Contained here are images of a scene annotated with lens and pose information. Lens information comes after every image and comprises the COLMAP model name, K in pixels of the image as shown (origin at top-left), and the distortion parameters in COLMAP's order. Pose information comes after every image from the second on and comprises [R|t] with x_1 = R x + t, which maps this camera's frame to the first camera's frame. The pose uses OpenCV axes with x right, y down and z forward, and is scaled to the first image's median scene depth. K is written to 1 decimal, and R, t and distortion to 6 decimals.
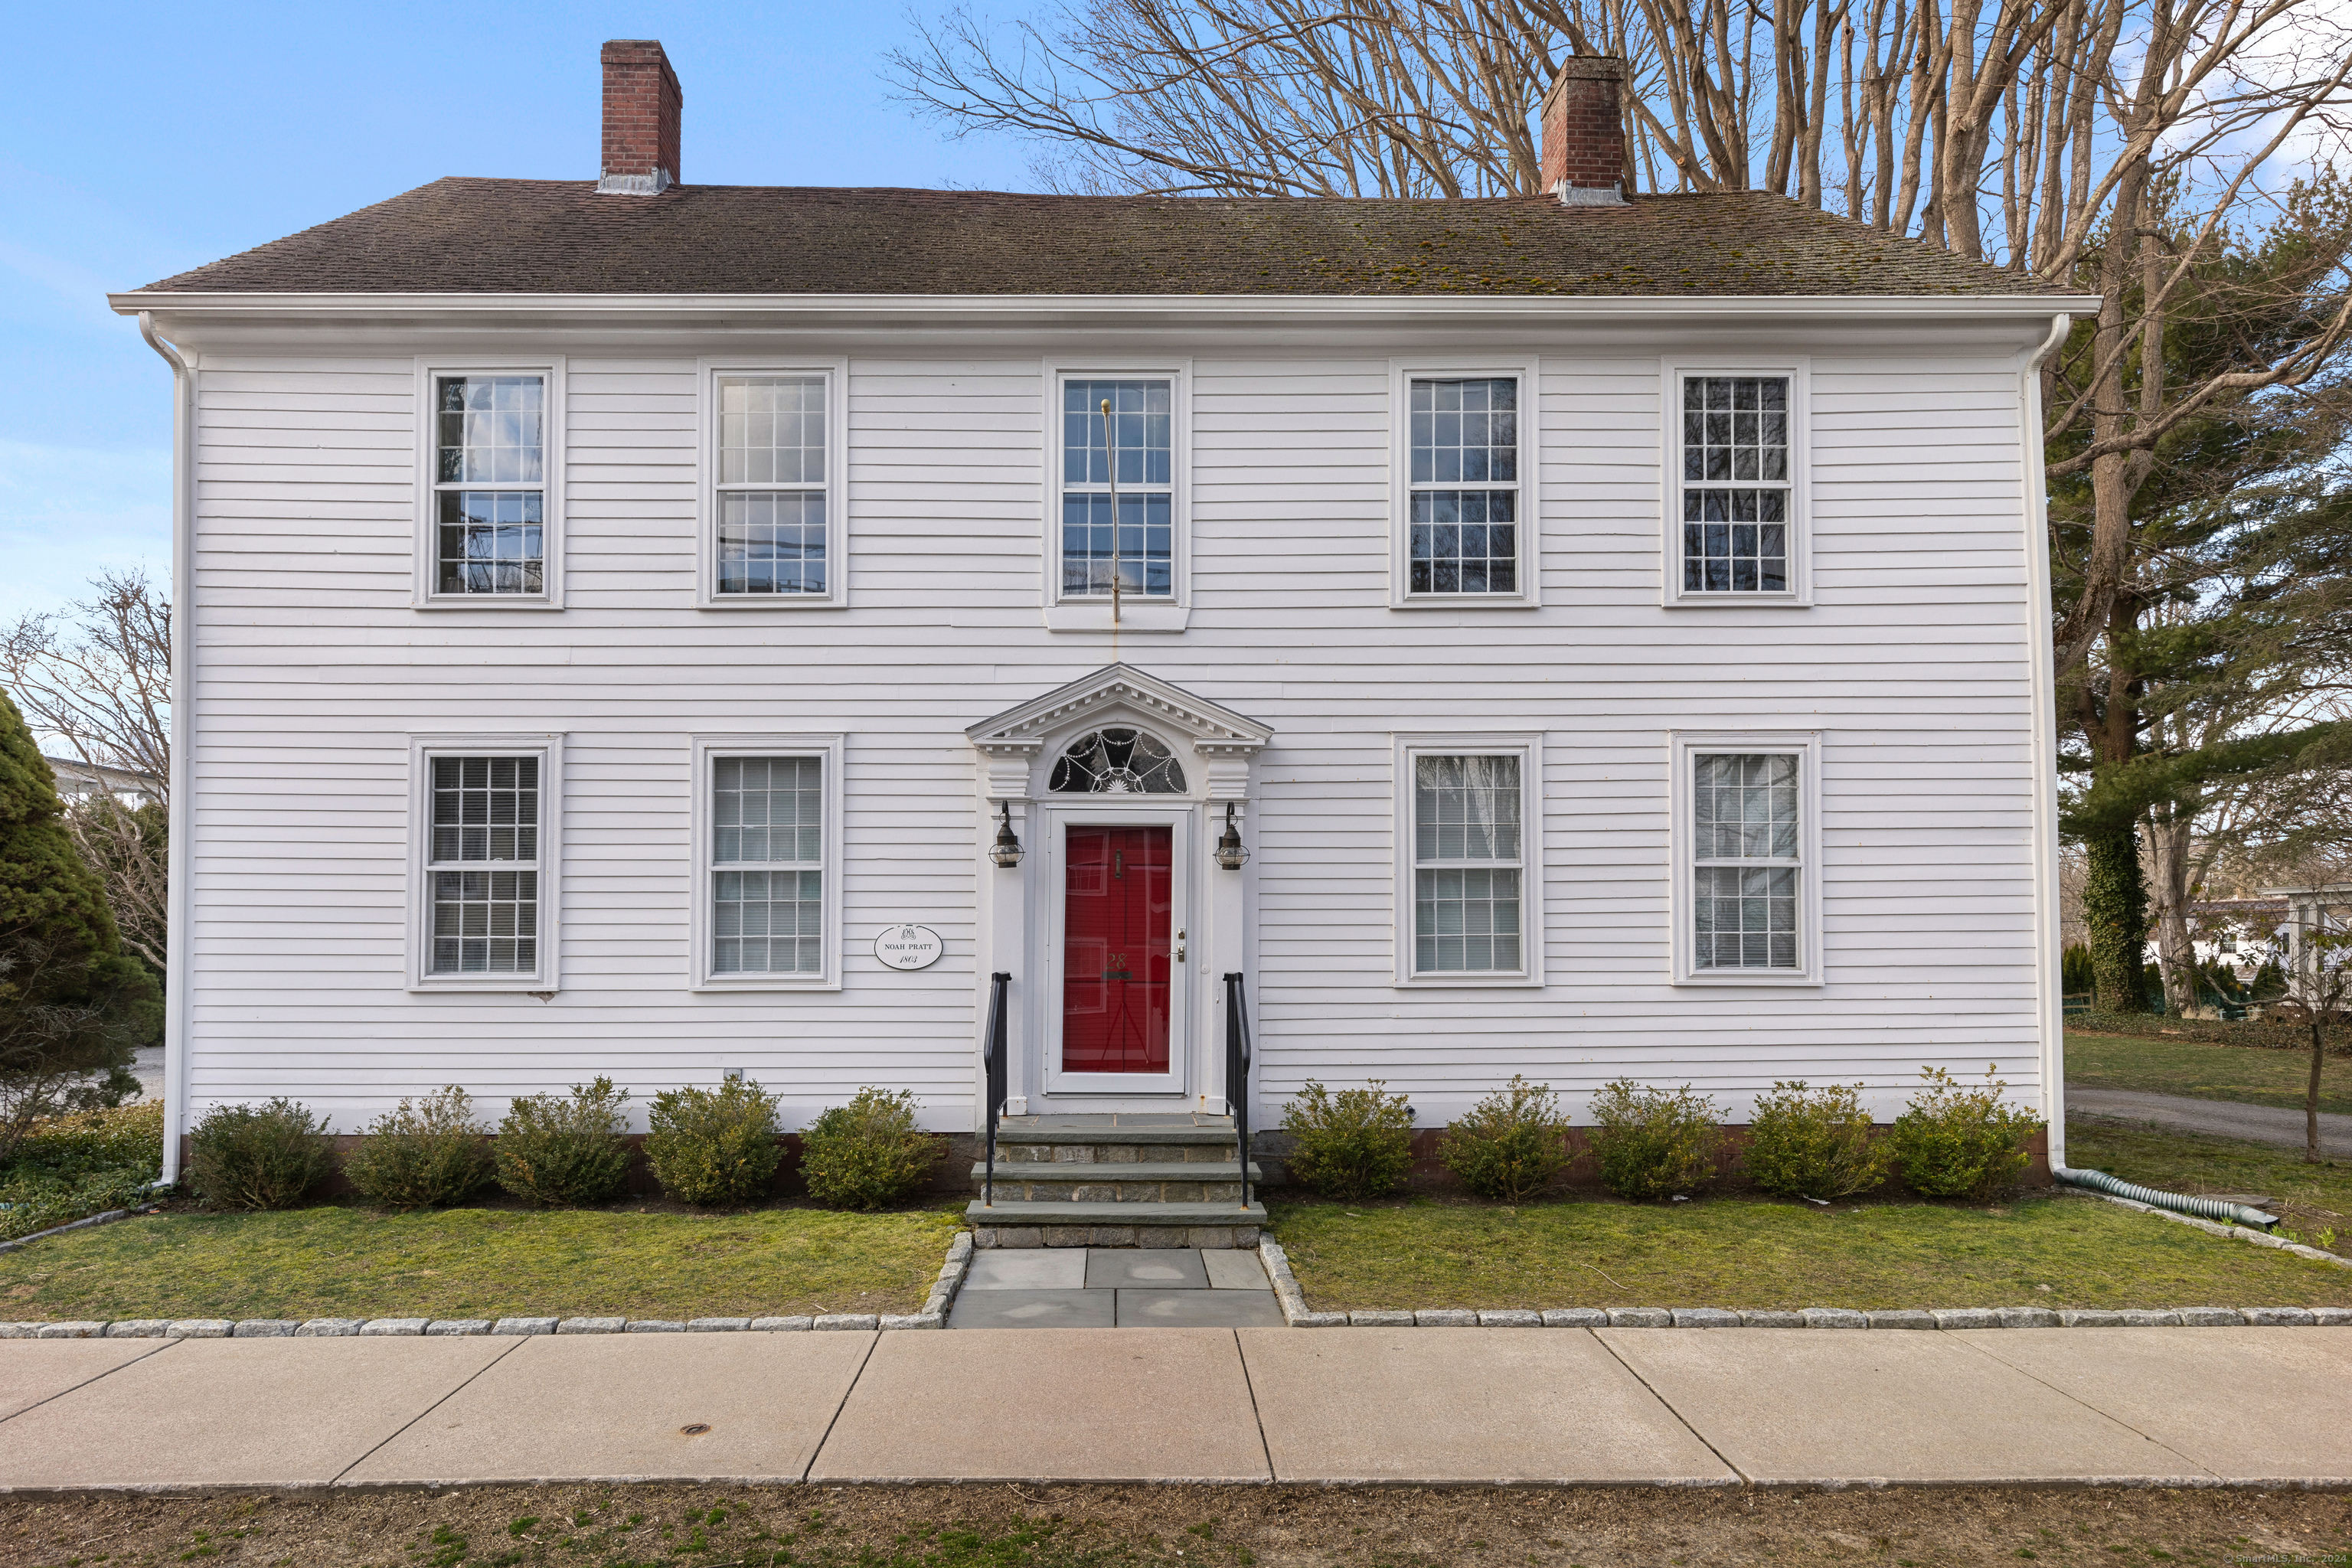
lens RADIAL K [[2210.0, 0, 1172.7], [0, 2210.0, 922.4], [0, 0, 1]] dist [0.039137, -0.000192]
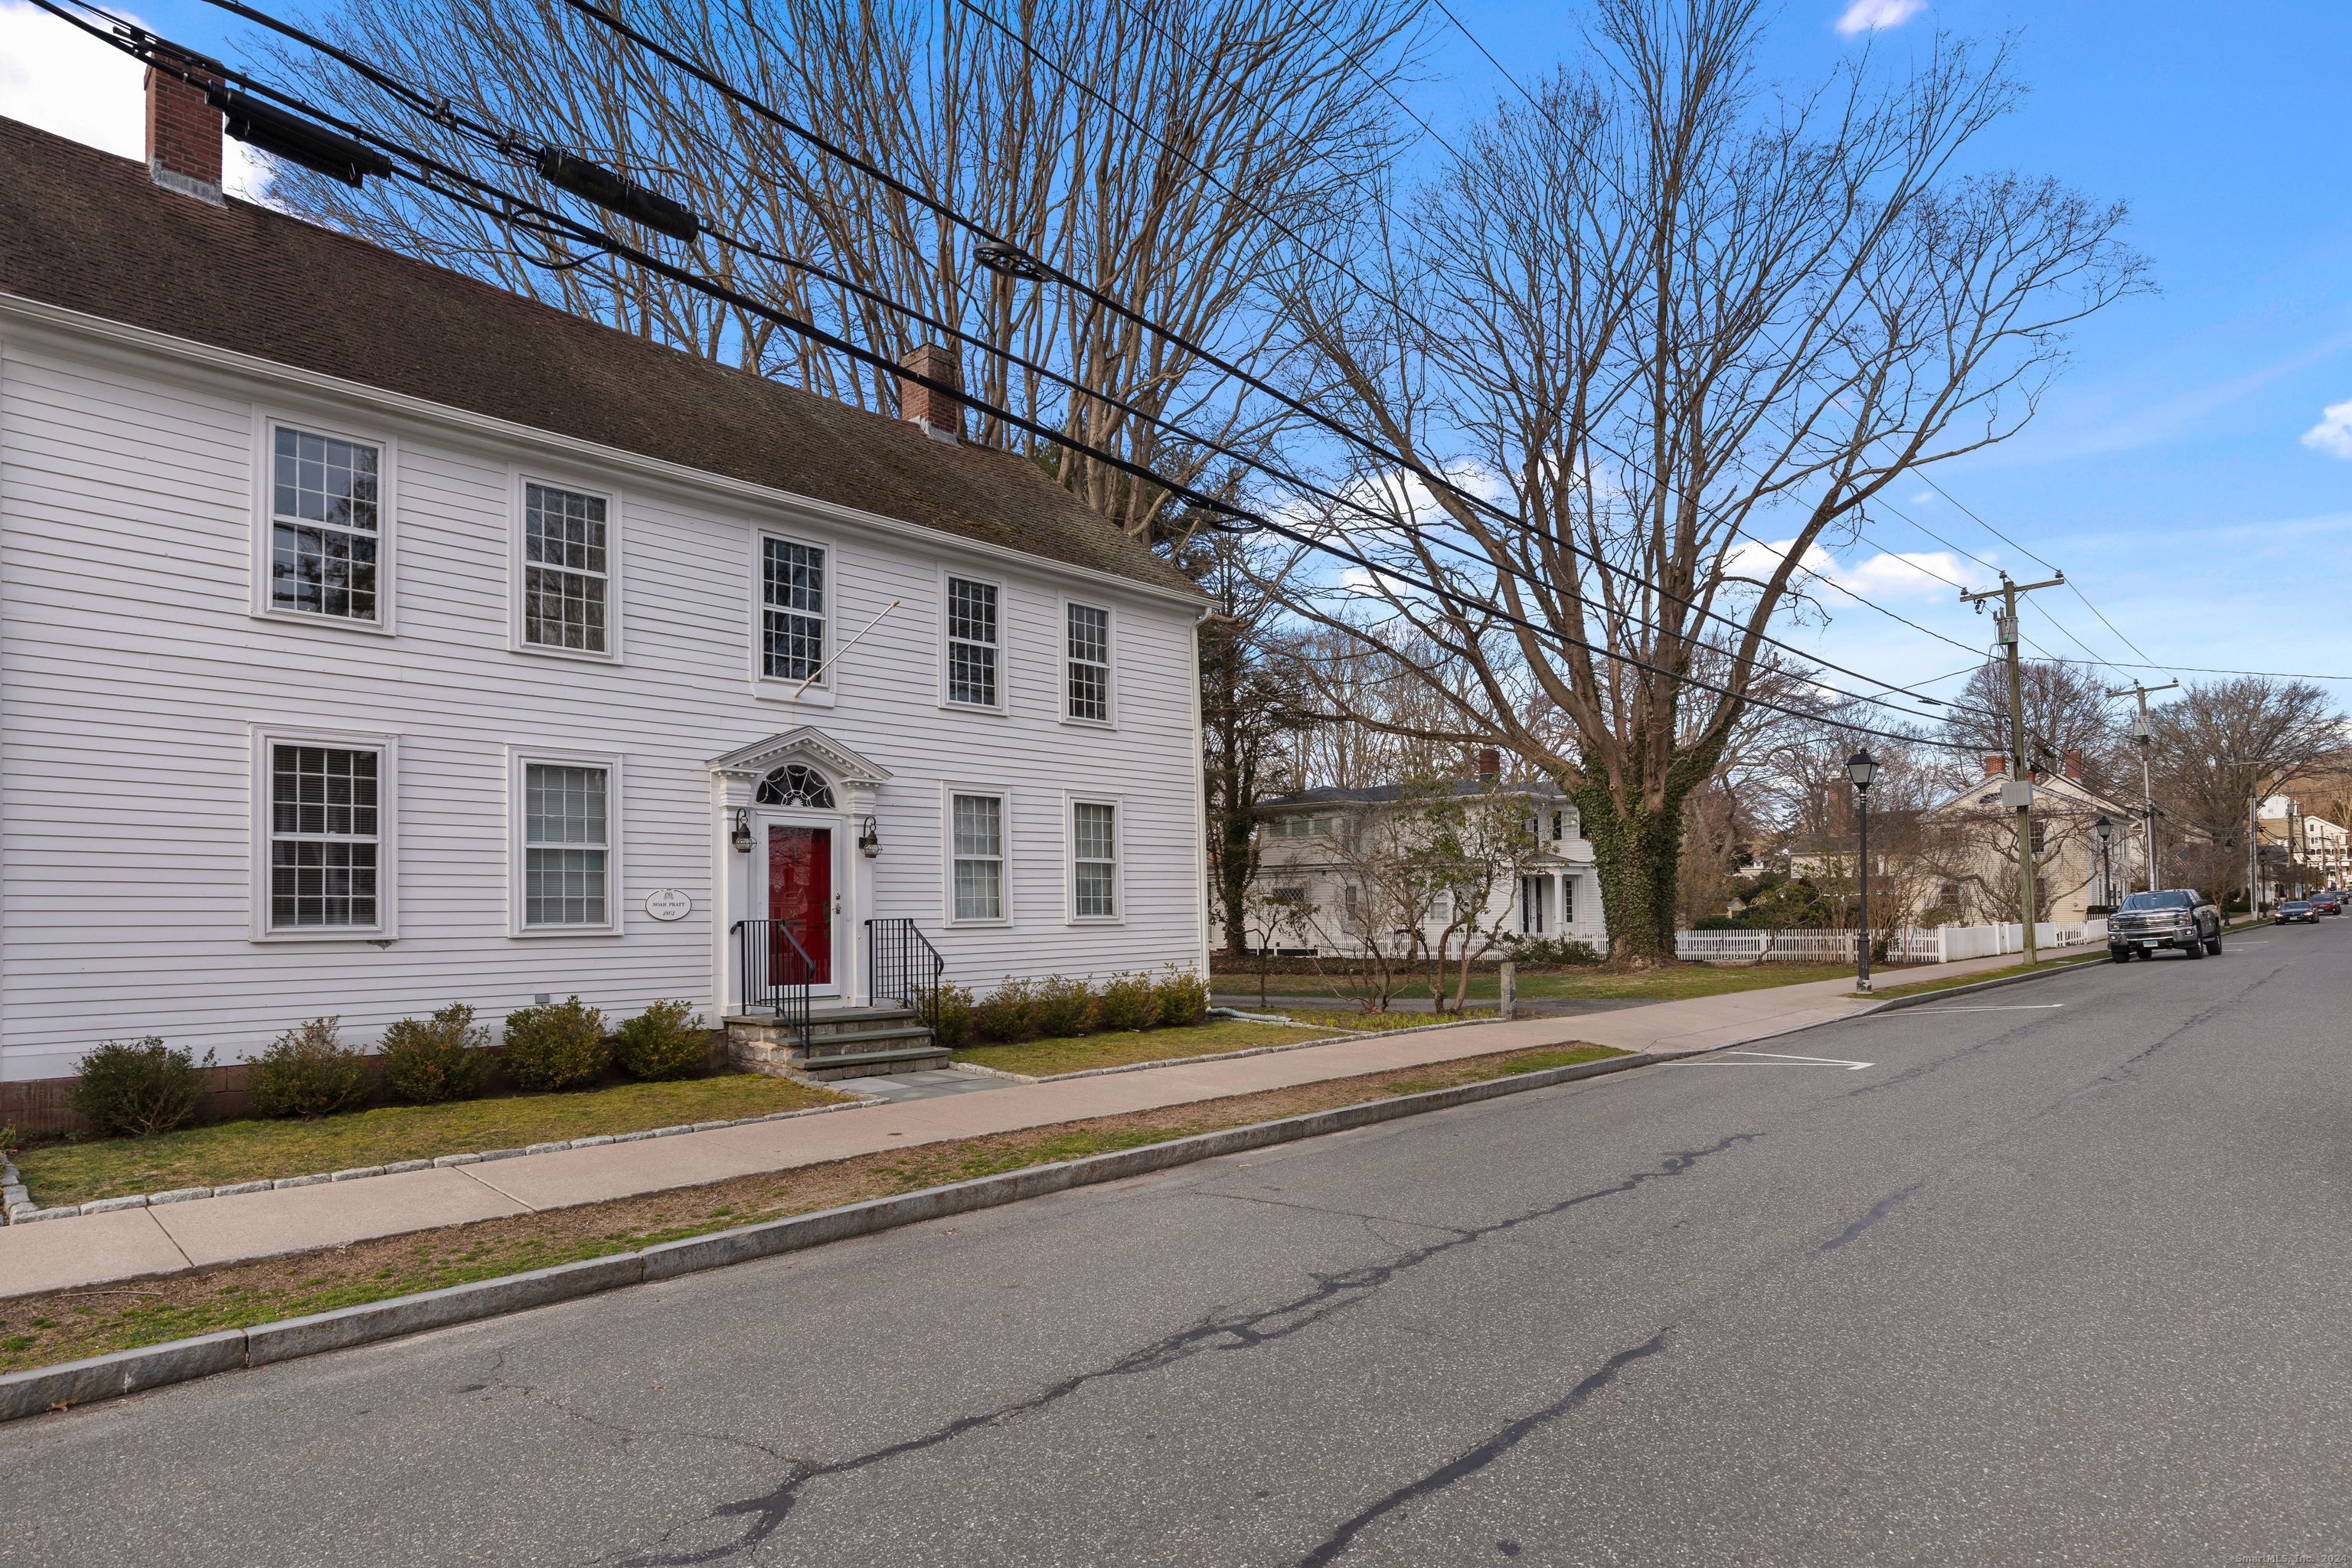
lens RADIAL K [[2210.0, 0, 1172.7], [0, 2210.0, 922.4], [0, 0, 1]] dist [0.039137, -0.000192]
pose [[0.488821, -0.006674, 0.872358, -1.207293], [-0.007471, 0.999902, 0.011836, 0.003038], [-0.872352, -0.012303, 0.488724, -0.001401]]
